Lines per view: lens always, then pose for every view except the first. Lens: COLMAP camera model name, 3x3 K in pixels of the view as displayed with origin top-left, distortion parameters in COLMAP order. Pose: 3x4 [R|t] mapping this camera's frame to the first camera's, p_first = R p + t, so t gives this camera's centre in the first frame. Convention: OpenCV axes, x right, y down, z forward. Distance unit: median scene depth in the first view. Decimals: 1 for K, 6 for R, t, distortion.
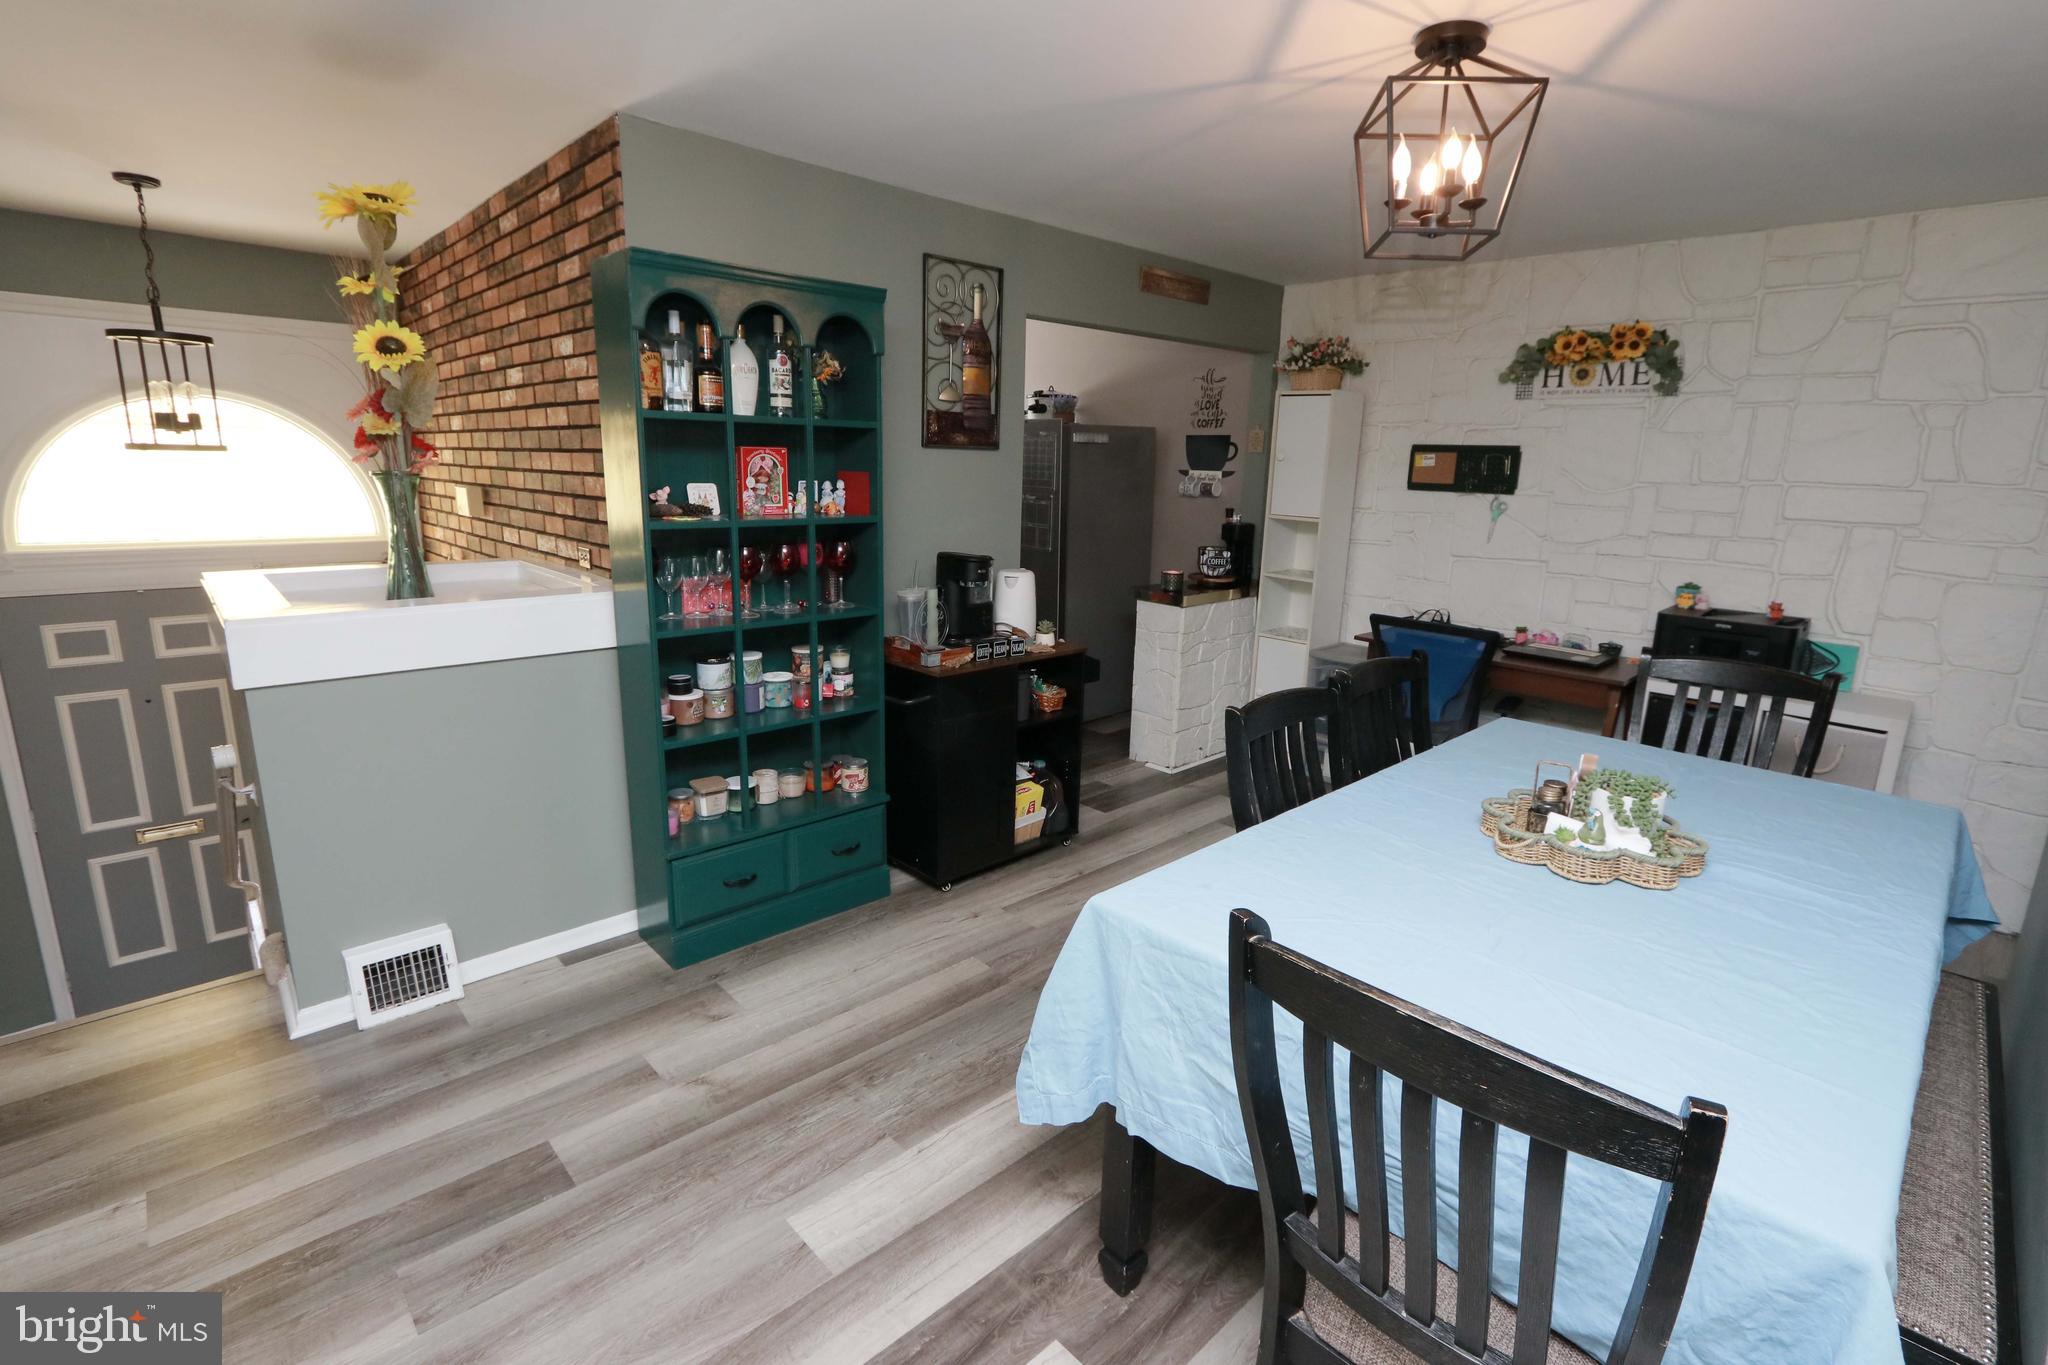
lens RADIAL K [[945.6, 0, 1023.6], [0, 945.6, 669.5], [0, 0, 1]] dist [-0.019310, 0.003943]
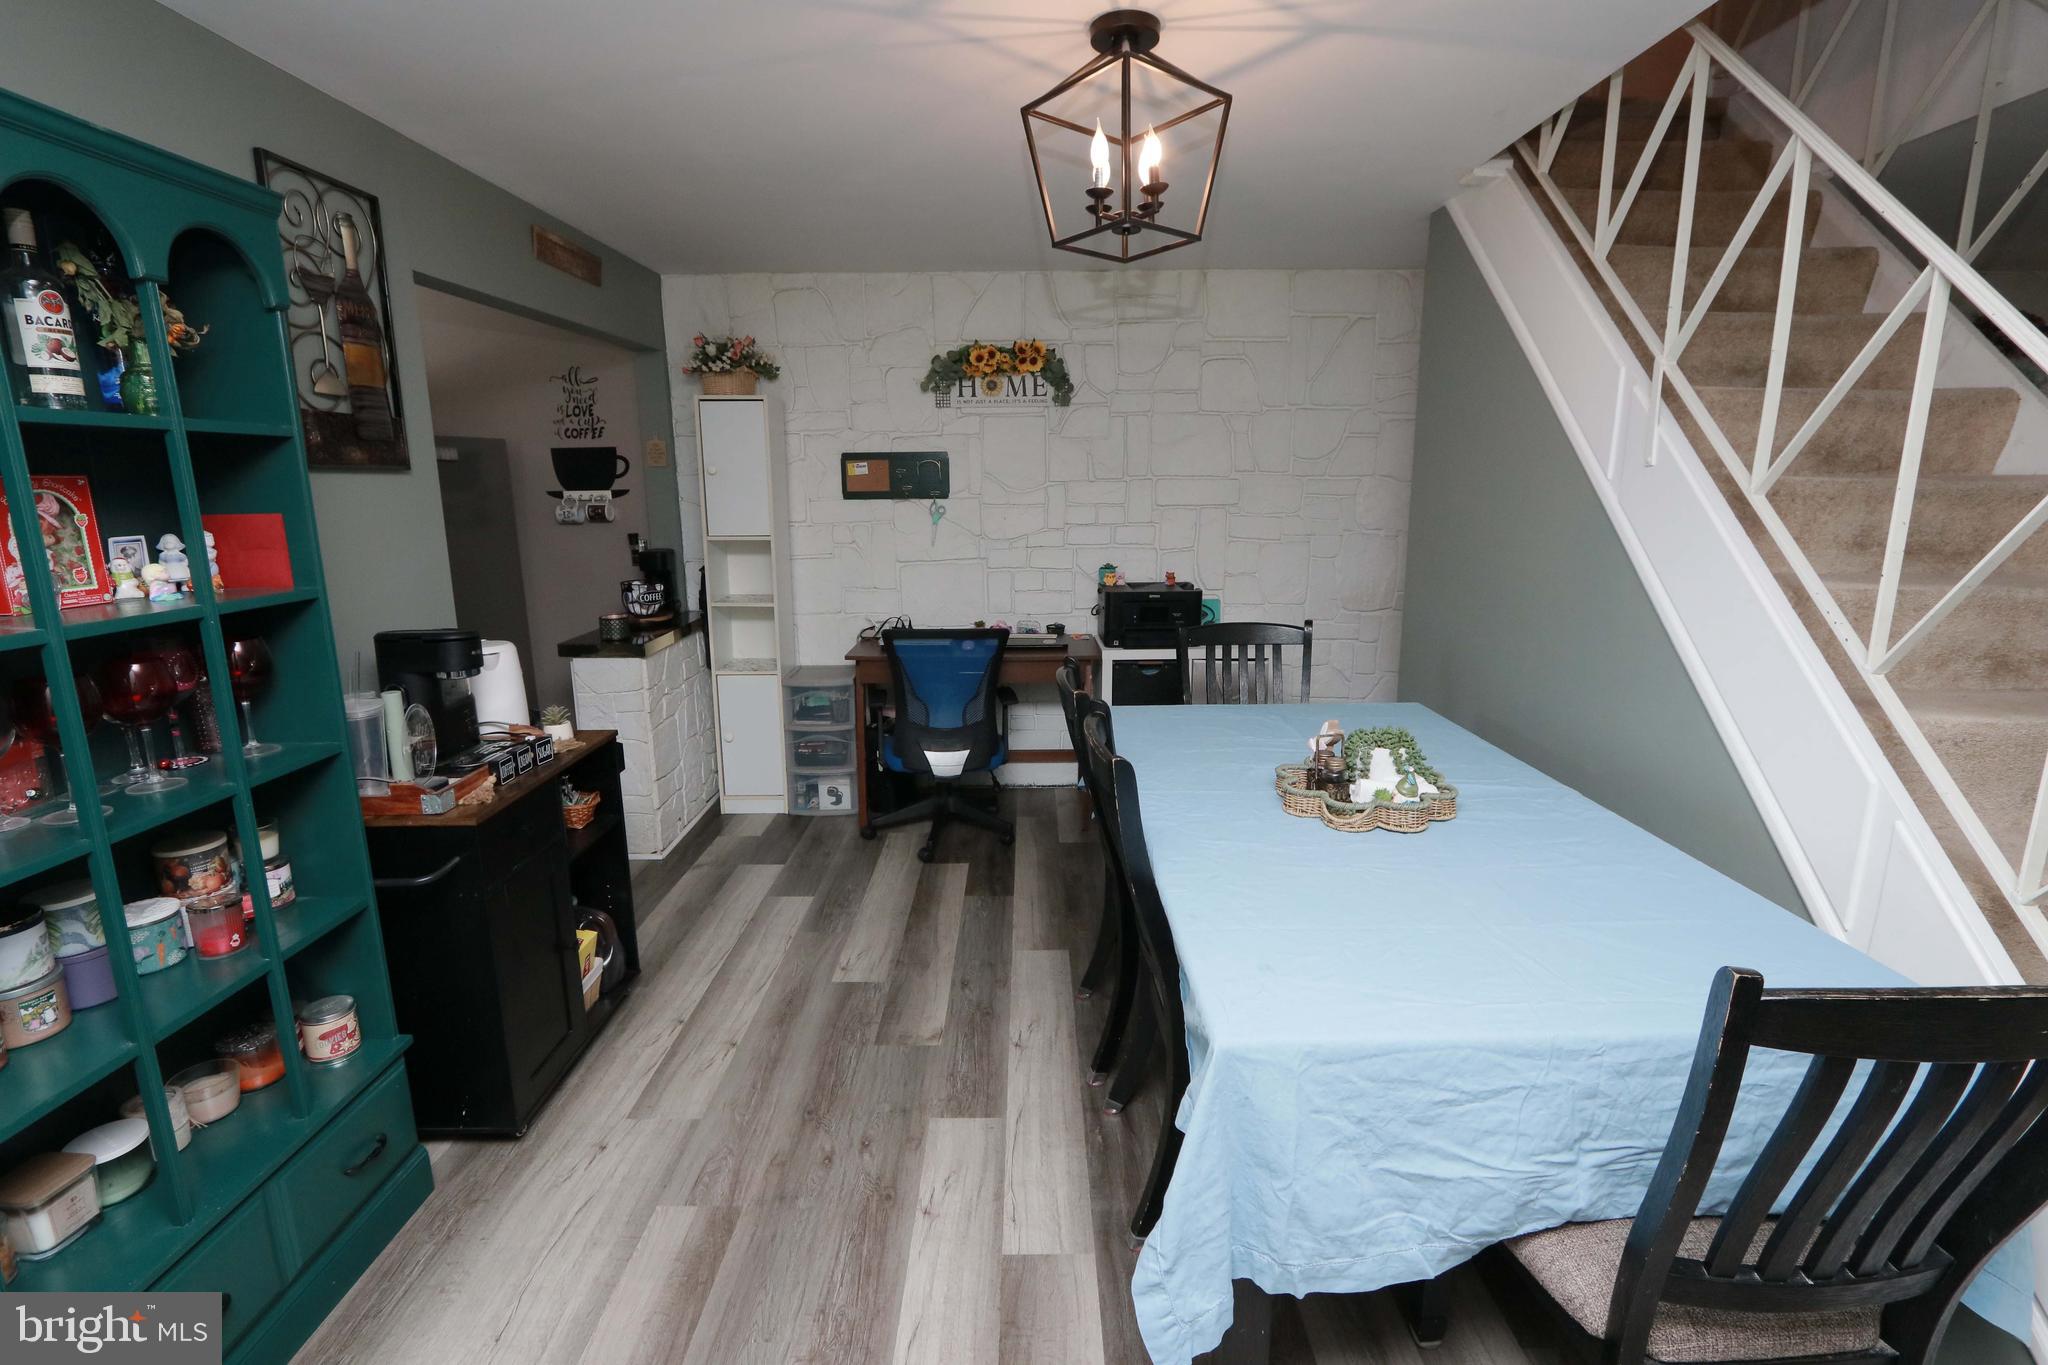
lens RADIAL K [[945.6, 0, 1025.2], [0, 945.6, 674.2], [0, 0, 1]] dist [-0.019310, 0.003943]
pose [[0.685236, -0.179197, 0.705932, -0.242395], [0.186245, 0.980146, 0.068020, -0.060226], [-0.704105, 0.084866, 0.705006, 0.258246]]
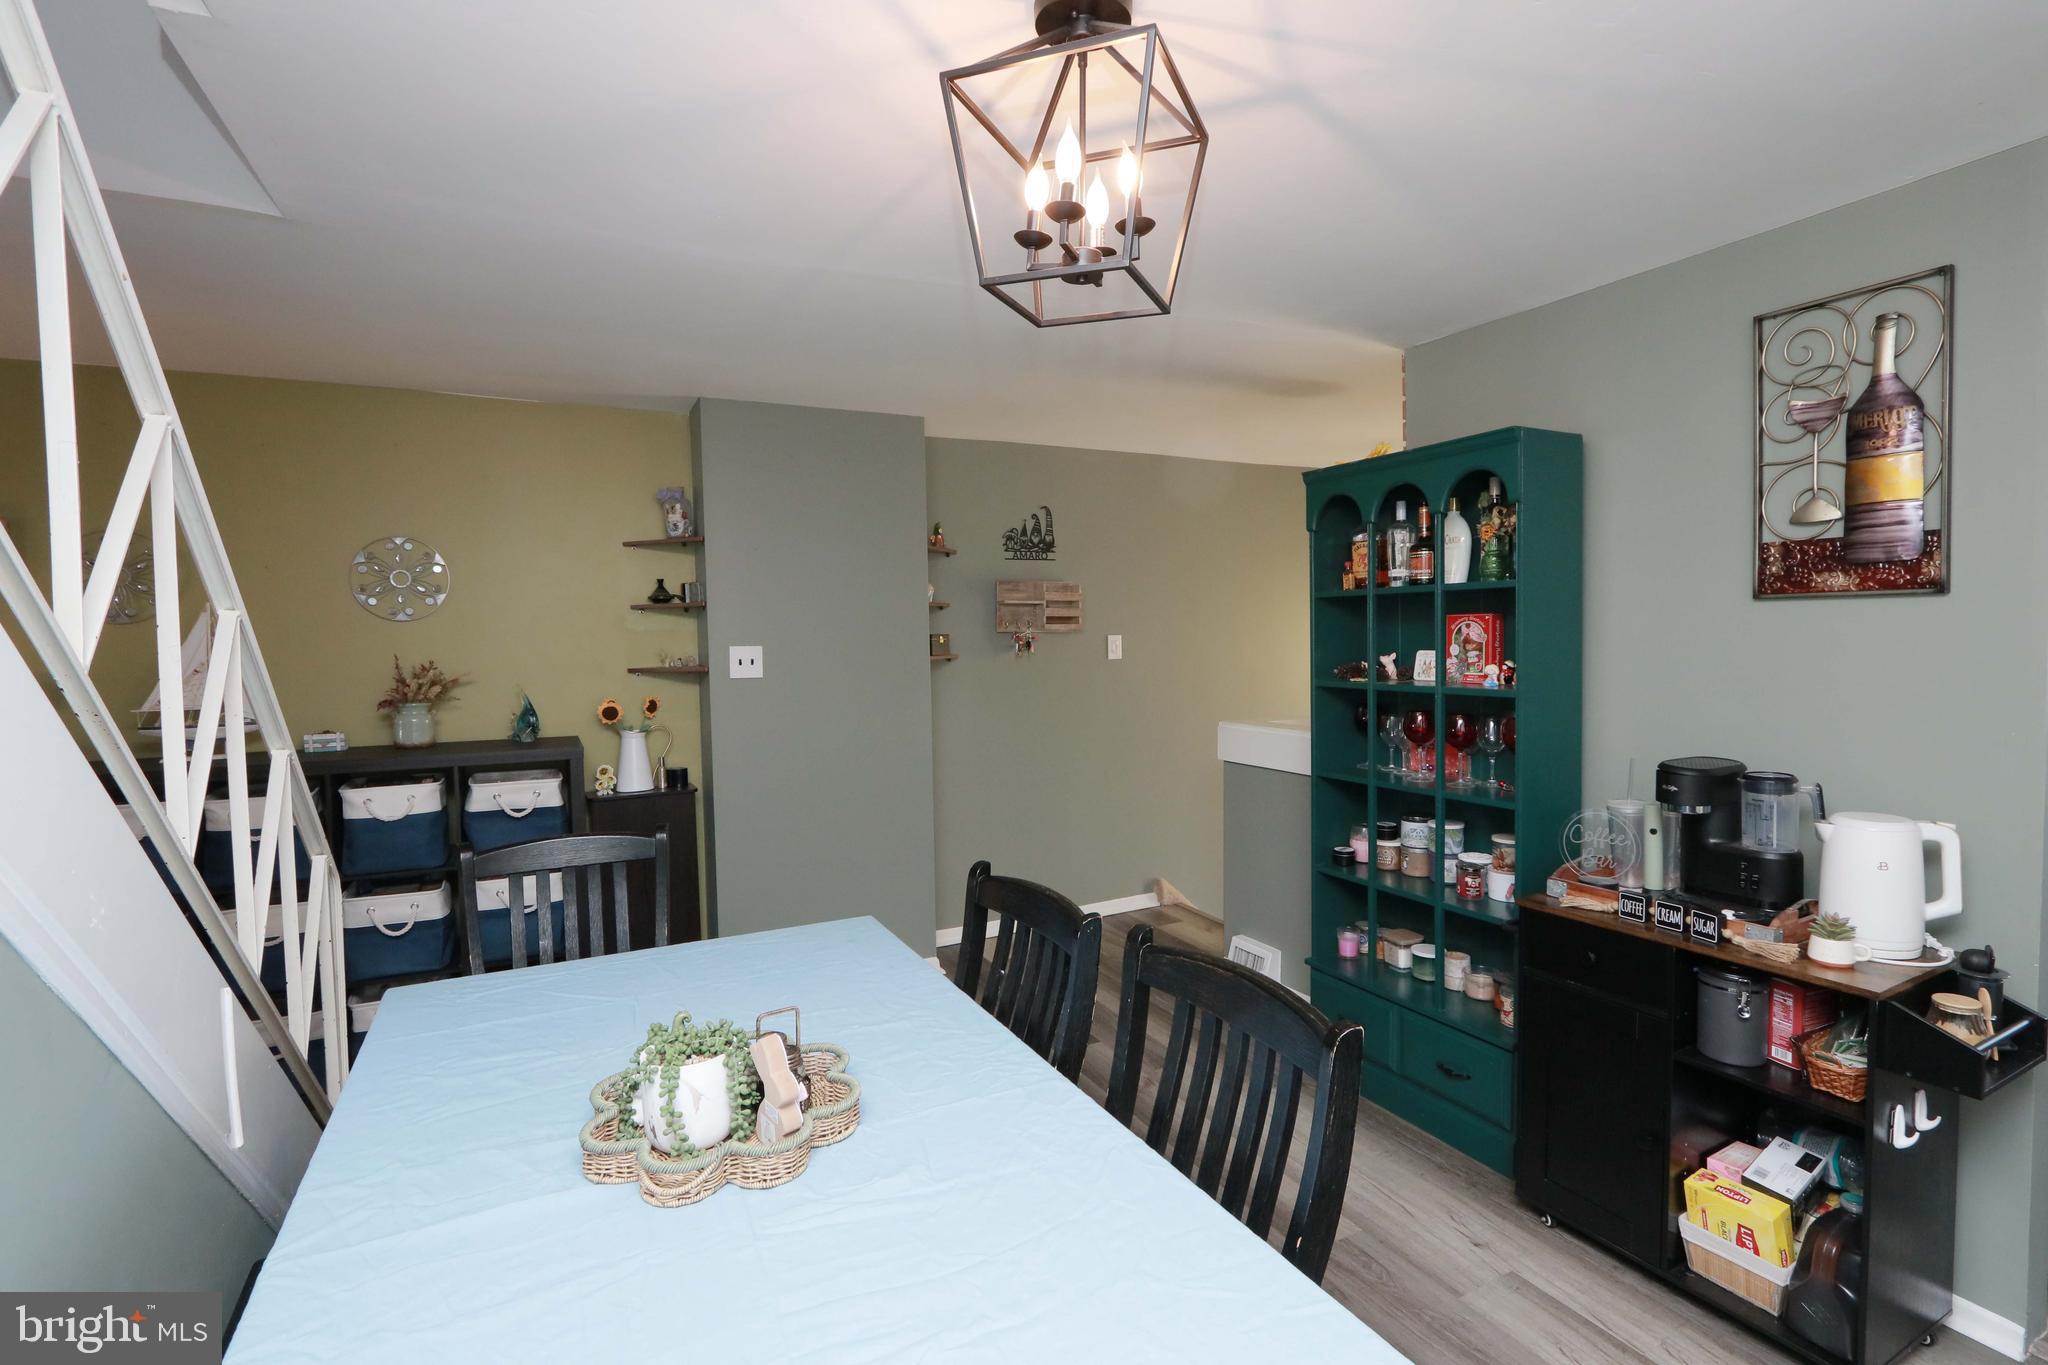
lens RADIAL K [[945.6, 0, 1023.4], [0, 945.6, 682.0], [0, 0, 1]] dist [-0.019310, 0.003943]
pose [[-0.284242, 0.022218, -0.958495, 0.672218], [-0.208972, 0.974259, 0.084554, -0.131891], [0.935701, 0.224333, -0.272282, 0.731088]]
